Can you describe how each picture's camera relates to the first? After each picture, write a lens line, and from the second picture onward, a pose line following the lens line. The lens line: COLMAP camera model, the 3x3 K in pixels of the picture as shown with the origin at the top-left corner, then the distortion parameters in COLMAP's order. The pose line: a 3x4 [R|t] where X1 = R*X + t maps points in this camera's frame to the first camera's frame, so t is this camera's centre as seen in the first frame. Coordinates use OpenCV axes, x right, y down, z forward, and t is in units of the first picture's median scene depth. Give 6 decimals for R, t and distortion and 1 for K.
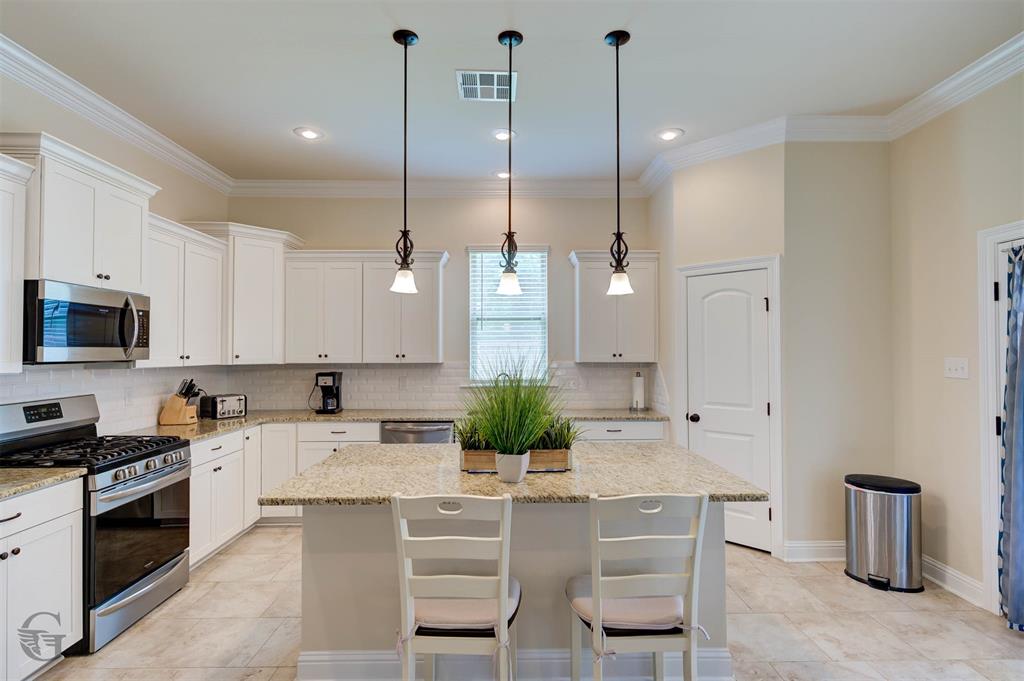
lens RADIAL K [[528.4, 0, 512.5], [0, 528.4, 343.1], [0, 0, 1]] dist [0.006642, -0.003336]
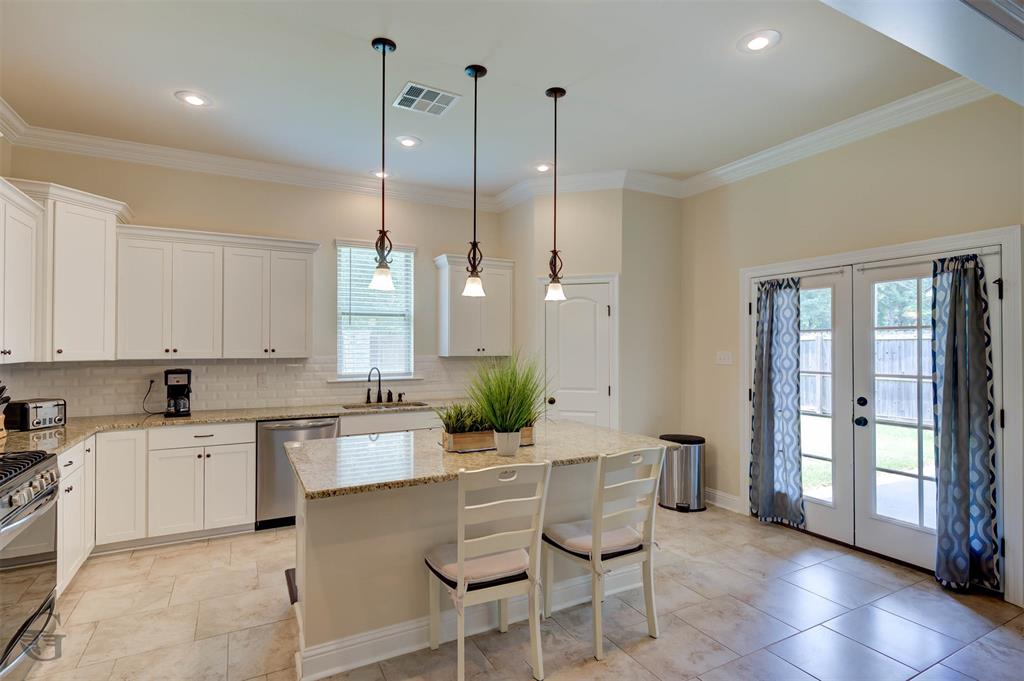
lens RADIAL K [[528.4, 0, 501.7], [0, 528.4, 340.8], [0, 0, 1]] dist [0.006642, -0.003336]
pose [[0.884594, 0.007710, 0.466299, -0.389312], [-0.010292, 0.999943, 0.002990, -0.000047], [-0.466249, -0.007444, 0.884622, -0.032340]]
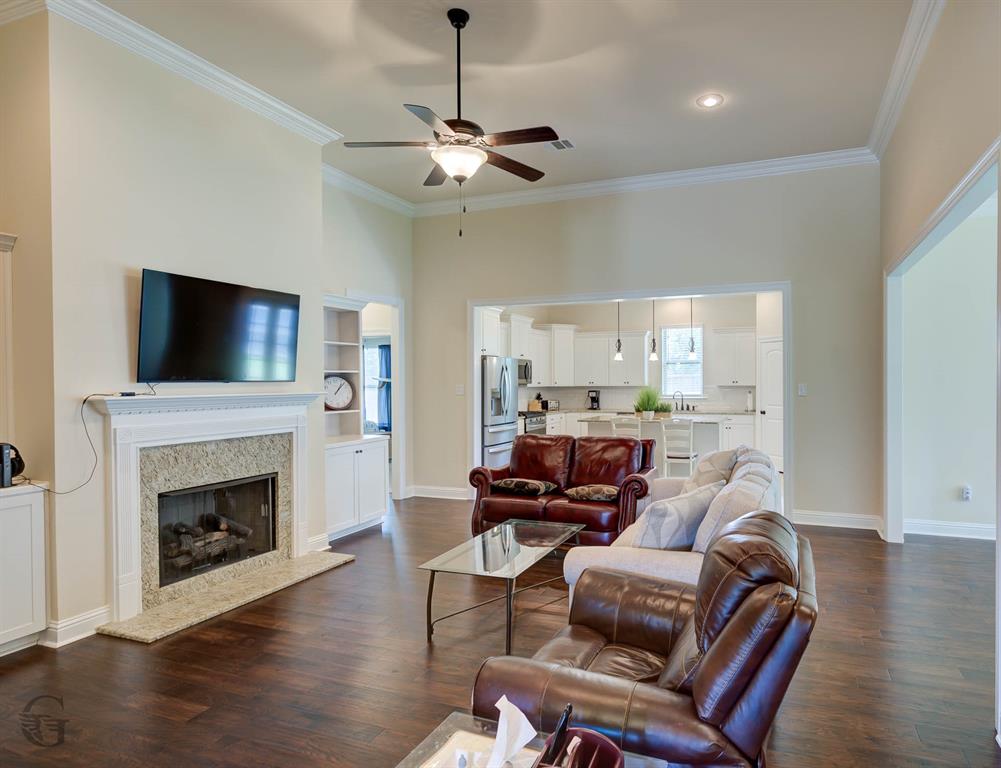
lens RADIAL K [[593.4, 0, 571.9], [0, 593.4, 383.7], [0, 0, 1]] dist [0.021004, -0.001725]
pose [[0.933413, -0.000233, -0.358803, 0.581519], [0.007405, 0.999799, 0.018613, -0.022260], [0.358727, -0.020031, 0.933228, -1.719649]]
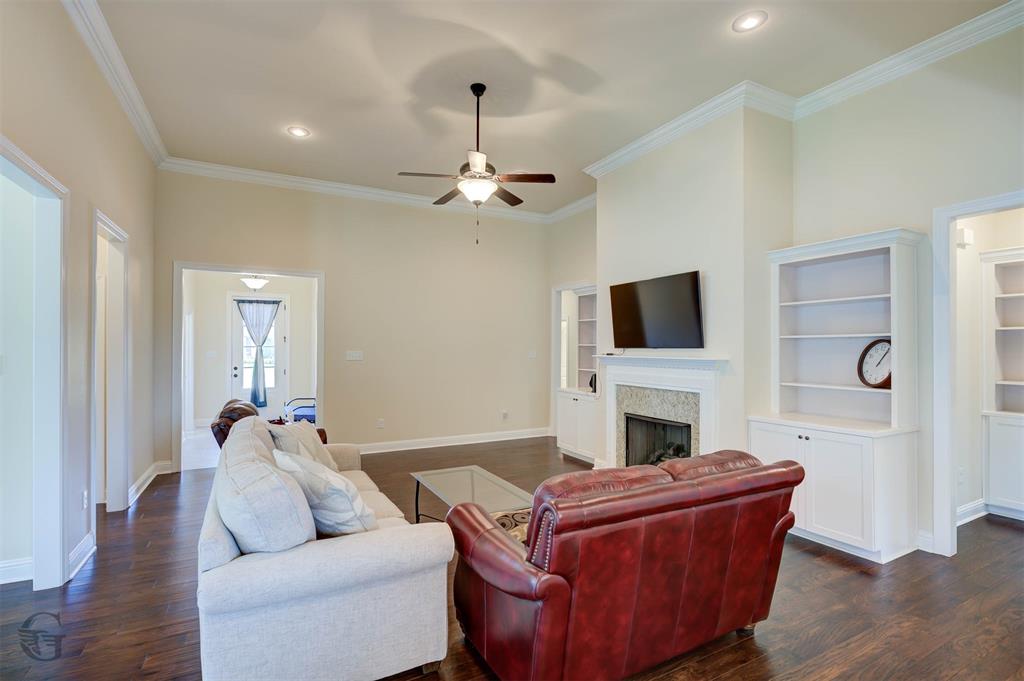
lens RADIAL K [[481.8, 0, 514.1], [0, 481.8, 341.0], [0, 0, 1]] dist [-0.000977, -0.000533]
pose [[-0.887301, -0.006434, -0.461146, 0.483167], [0.004642, 0.999727, -0.022880, 0.002884], [0.461167, -0.022442, -0.887029, 0.310333]]
